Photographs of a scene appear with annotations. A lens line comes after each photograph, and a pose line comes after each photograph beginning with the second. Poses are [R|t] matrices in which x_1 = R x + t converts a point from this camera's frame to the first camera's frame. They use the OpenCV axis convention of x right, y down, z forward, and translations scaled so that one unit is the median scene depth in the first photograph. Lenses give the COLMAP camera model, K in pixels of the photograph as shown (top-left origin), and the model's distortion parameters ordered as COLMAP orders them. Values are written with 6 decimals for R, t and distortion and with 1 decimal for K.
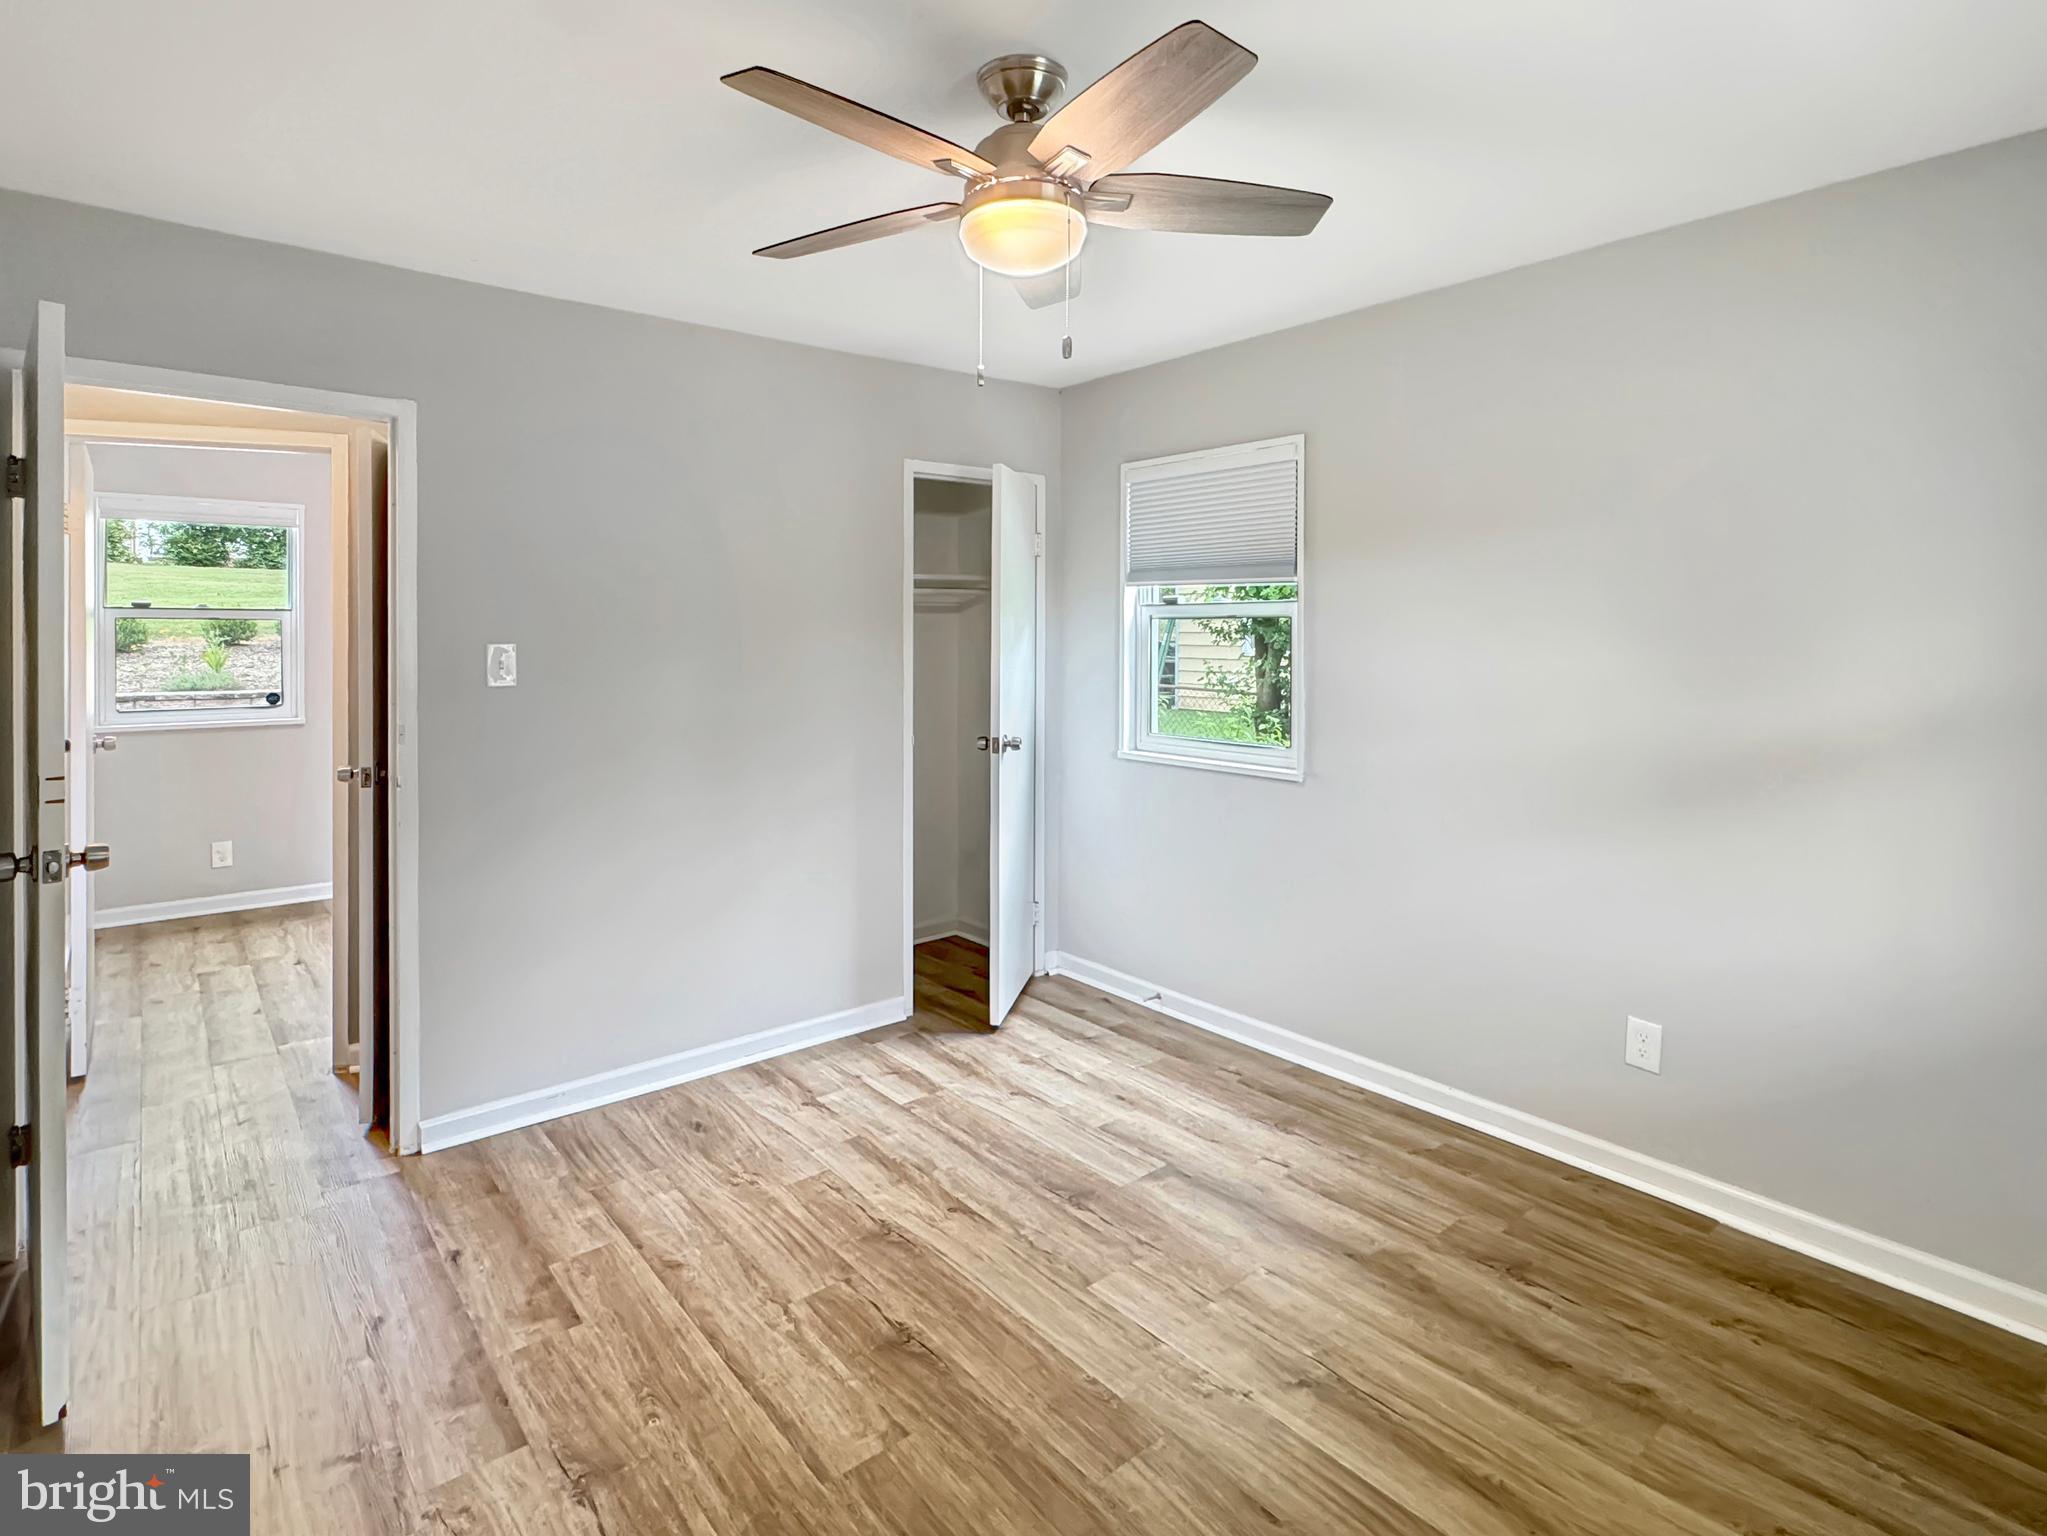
lens RADIAL K [[1036.0, 0, 1023.5], [0, 1036.0, 768.0], [0, 0, 1]] dist [0.000656, -0.000104]
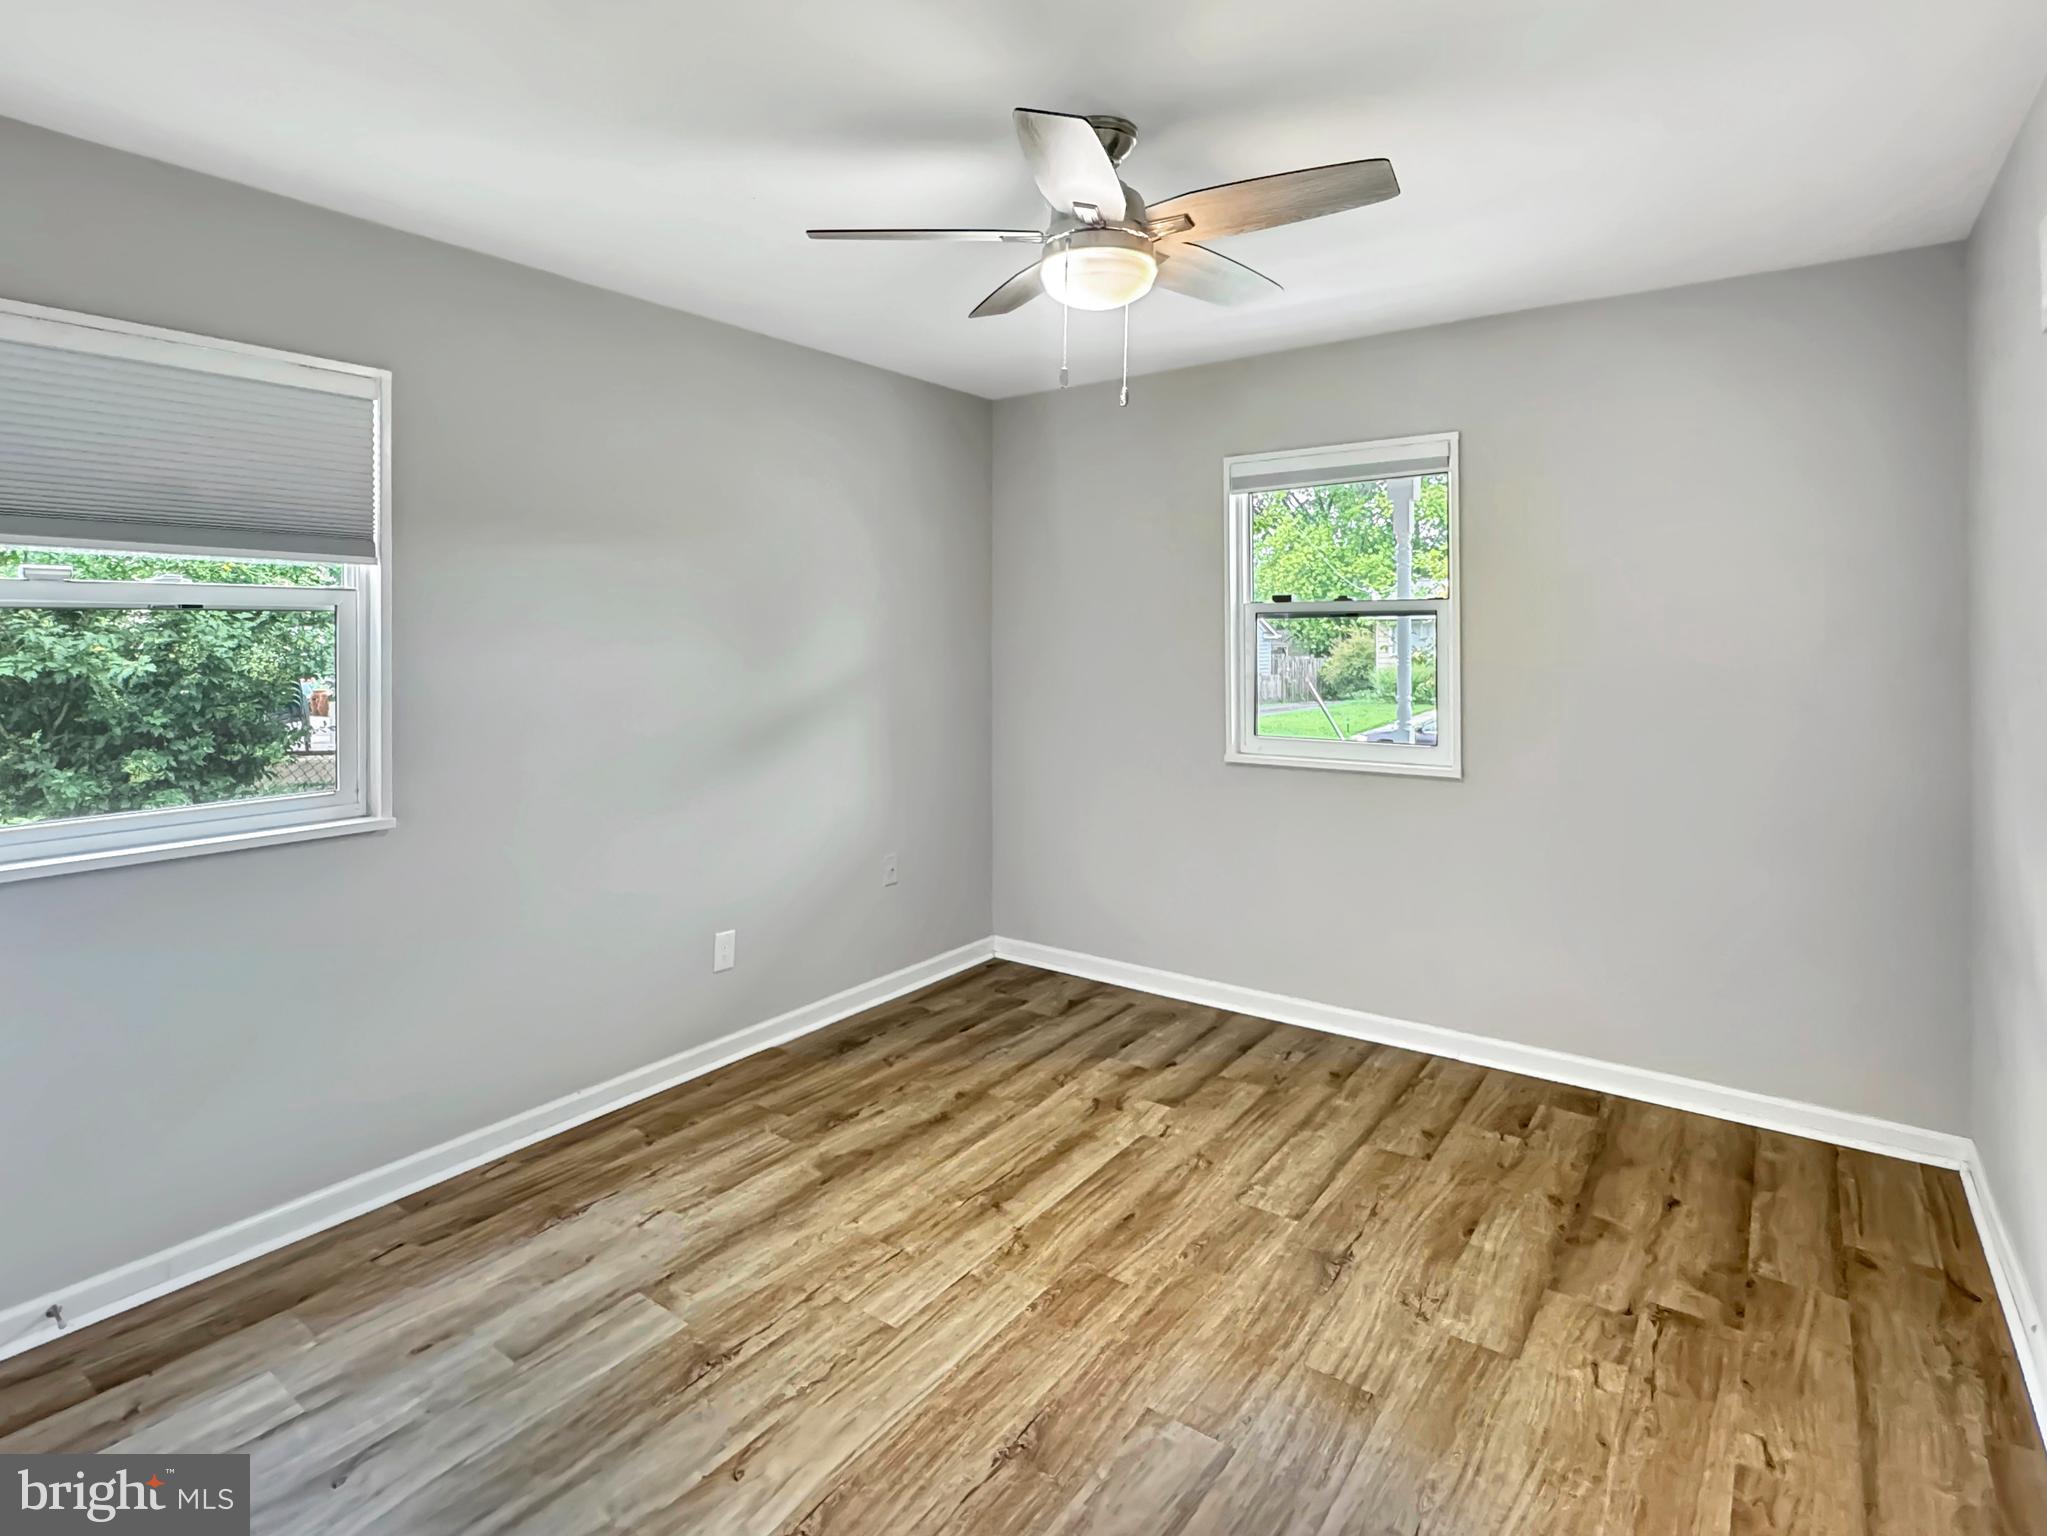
lens RADIAL K [[1036.0, 0, 1023.5], [0, 1036.0, 768.0], [0, 0, 1]] dist [0.000656, -0.000104]
pose [[-0.240522, -0.121664, 0.962989, -0.805391], [0.125546, 0.979880, 0.155155, -0.127460], [-0.962490, 0.158218, -0.220409, 1.007107]]
